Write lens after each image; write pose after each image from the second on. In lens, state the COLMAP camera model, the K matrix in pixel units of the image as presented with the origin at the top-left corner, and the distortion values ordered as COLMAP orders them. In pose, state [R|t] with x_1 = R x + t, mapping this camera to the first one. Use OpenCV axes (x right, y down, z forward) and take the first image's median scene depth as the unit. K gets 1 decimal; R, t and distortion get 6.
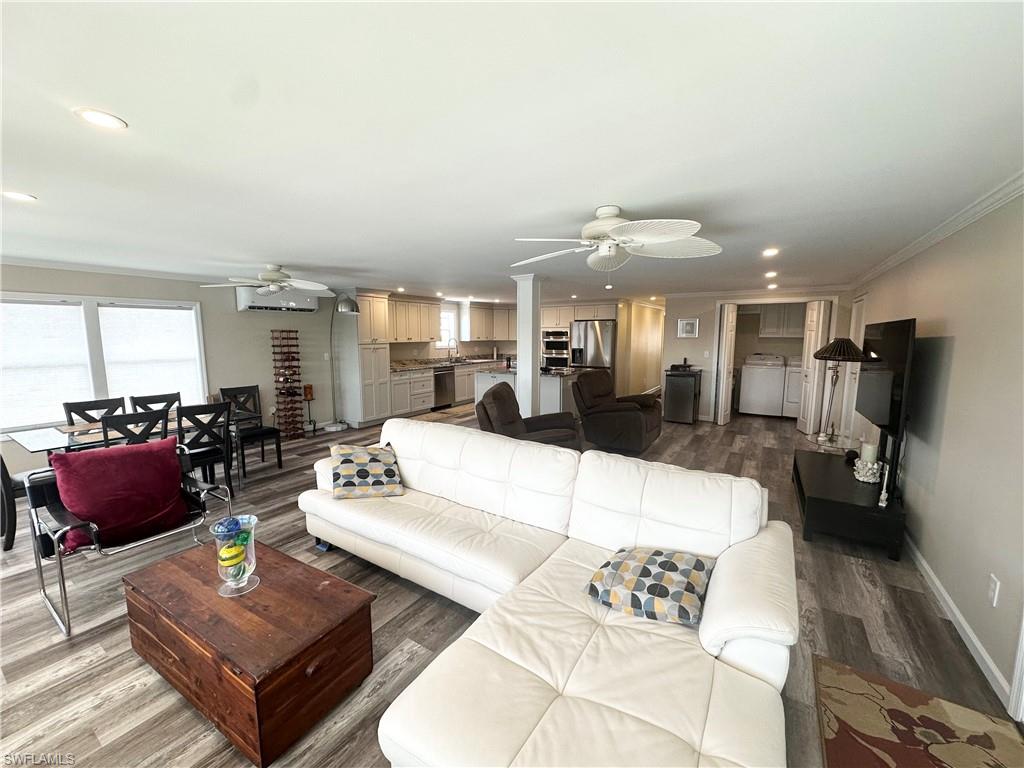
lens RADIAL K [[408.8, 0, 513.2], [0, 408.8, 386.4], [0, 0, 1]] dist [-0.001049, 0.000536]
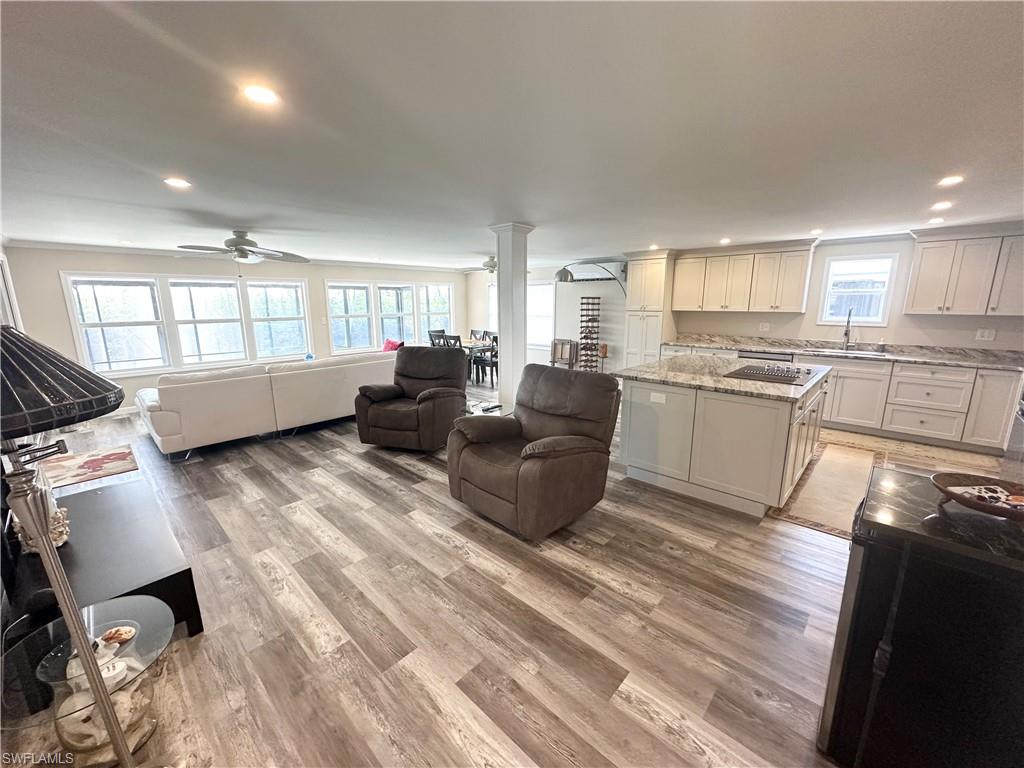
lens RADIAL K [[408.8, 0, 514.5], [0, 408.8, 382.4], [0, 0, 1]] dist [-0.001049, 0.000536]
pose [[-0.187863, 0.197337, -0.962167, 1.184725], [-0.121435, 0.967426, 0.222126, -0.214936], [0.974659, 0.158570, -0.157780, 1.618093]]
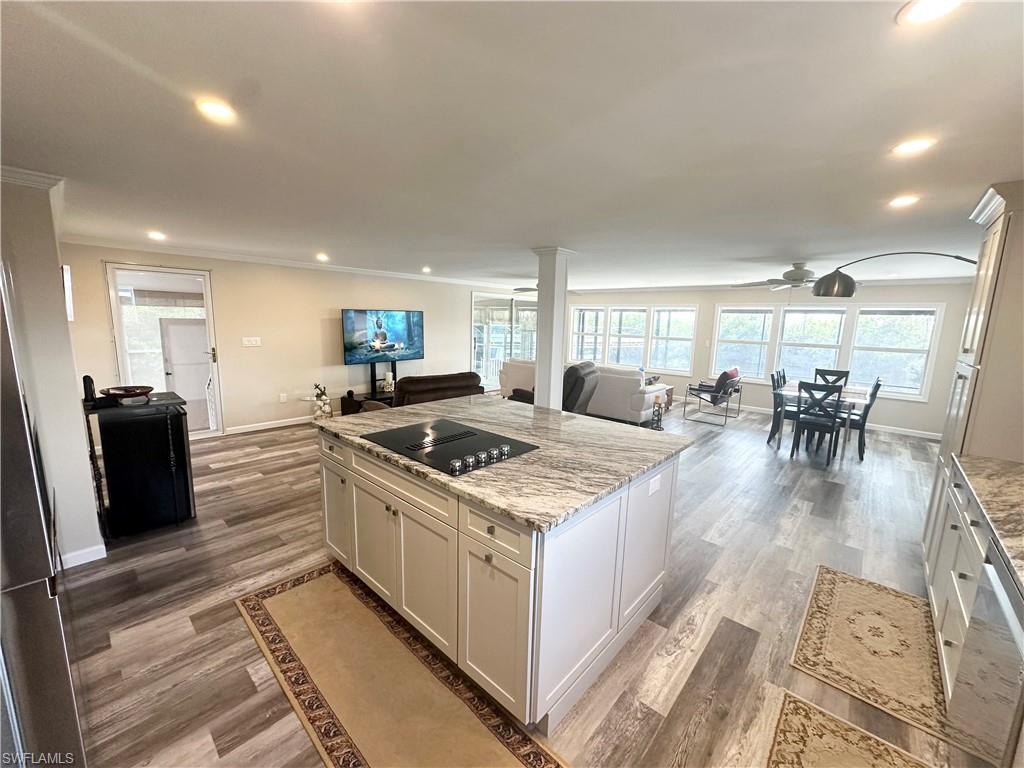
lens RADIAL K [[408.8, 0, 509.5], [0, 408.8, 384.0], [0, 0, 1]] dist [-0.001049, 0.000536]
pose [[-0.984464, -0.051676, 0.167810, -0.034875], [-0.002525, 0.959780, 0.280741, -0.333963], [-0.175569, 0.275956, -0.944999, 2.562338]]
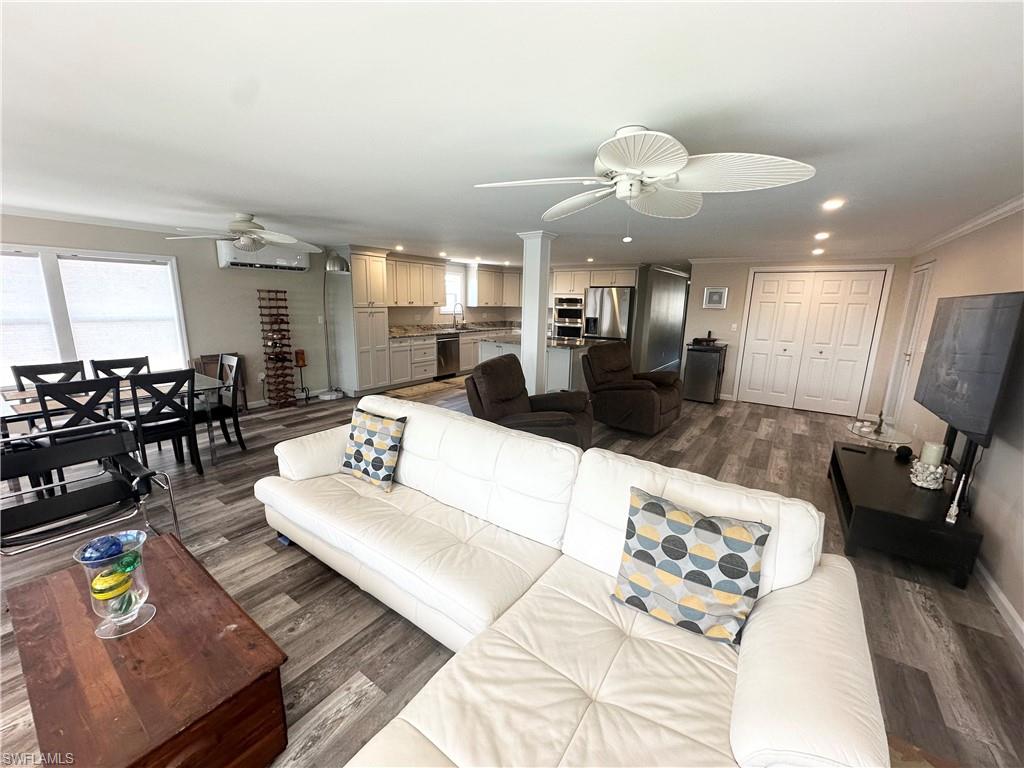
lens RADIAL K [[408.8, 0, 512.2], [0, 408.8, 386.7], [0, 0, 1]] dist [-0.001049, 0.000536]
pose [[0.998891, 0.030691, -0.035709, 0.034546], [-0.027676, 0.996241, 0.082079, -0.017590], [0.038094, -0.081000, 0.995986, 0.134406]]
